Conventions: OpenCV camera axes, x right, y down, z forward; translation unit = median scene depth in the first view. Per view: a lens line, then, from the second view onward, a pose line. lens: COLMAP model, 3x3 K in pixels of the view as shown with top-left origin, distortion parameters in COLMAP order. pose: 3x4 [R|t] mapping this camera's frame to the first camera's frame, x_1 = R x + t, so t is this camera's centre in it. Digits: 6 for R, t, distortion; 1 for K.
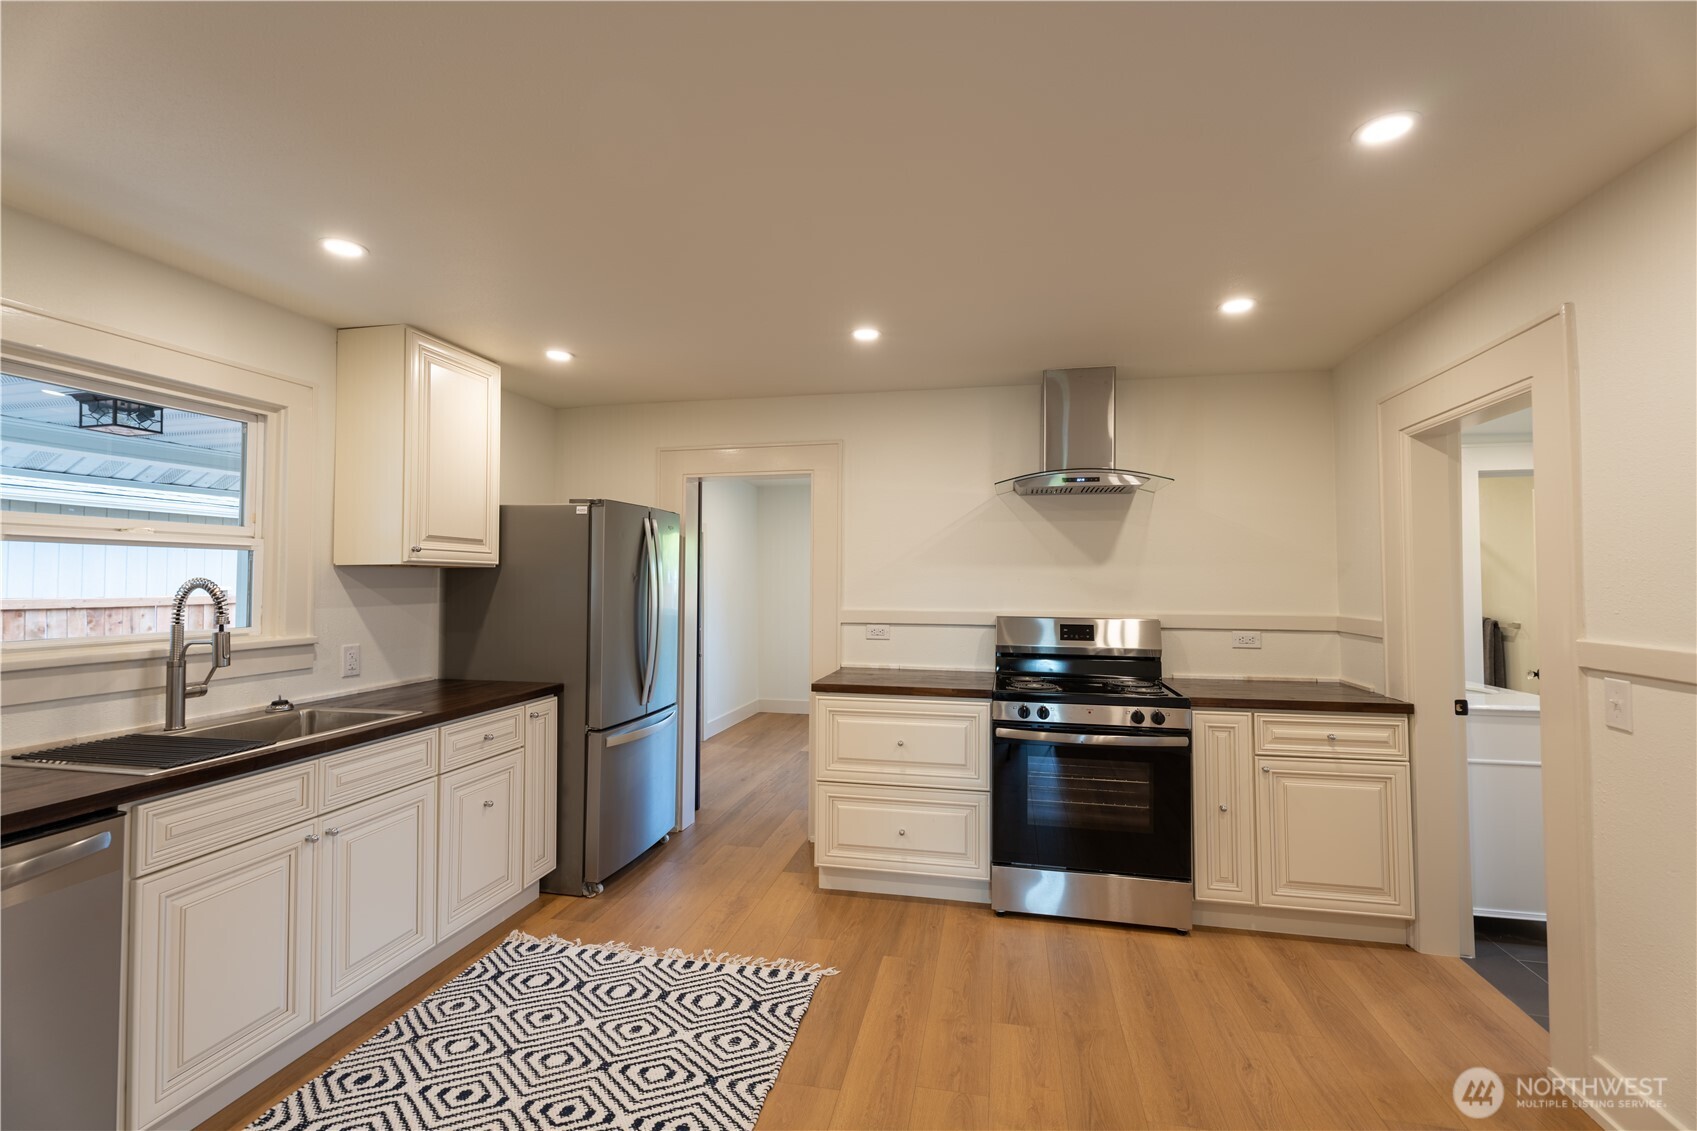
lens RADIAL K [[748.5, 0, 847.9], [0, 748.5, 561.1], [0, 0, 1]] dist [-0.000022, 0.000419]
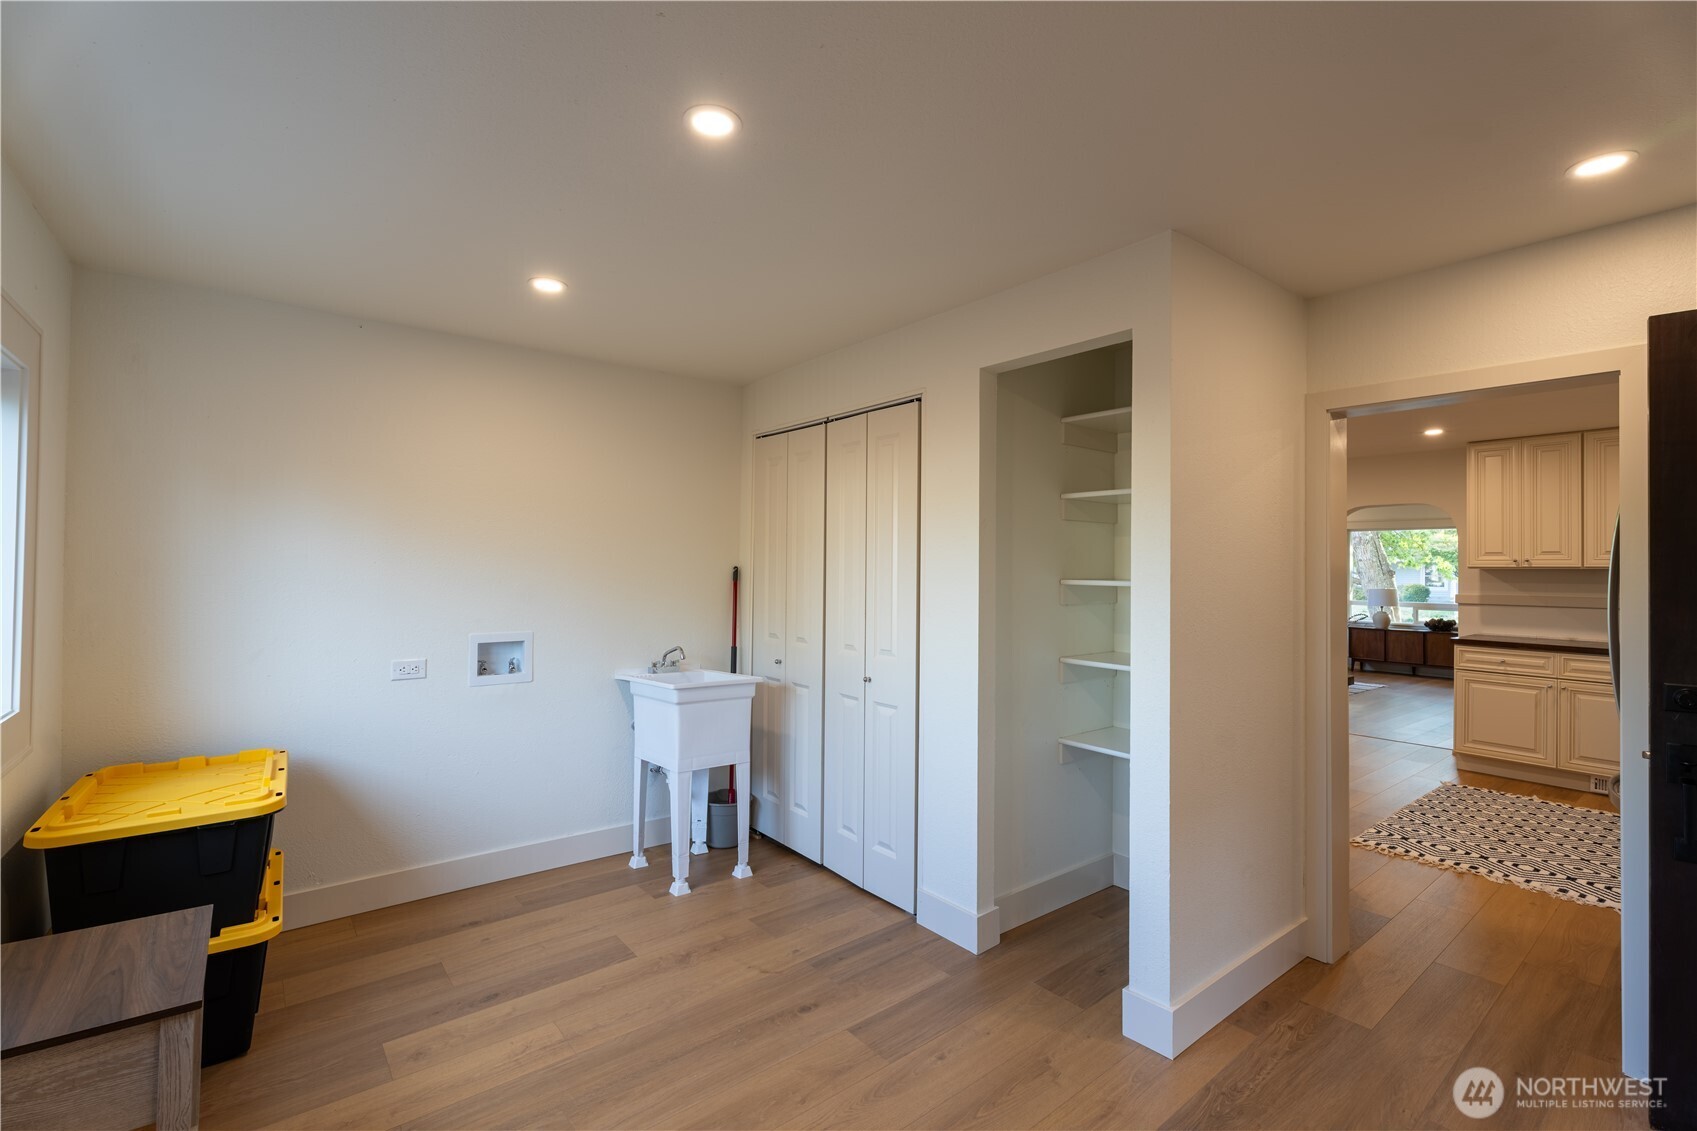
lens RADIAL K [[748.5, 0, 847.9], [0, 748.5, 561.1], [0, 0, 1]] dist [-0.000022, 0.000419]
pose [[-0.772630, -0.003463, 0.634847, -0.182750], [-0.027454, 0.999232, -0.027961, 0.065398], [-0.634263, -0.039033, -0.772132, 2.526419]]
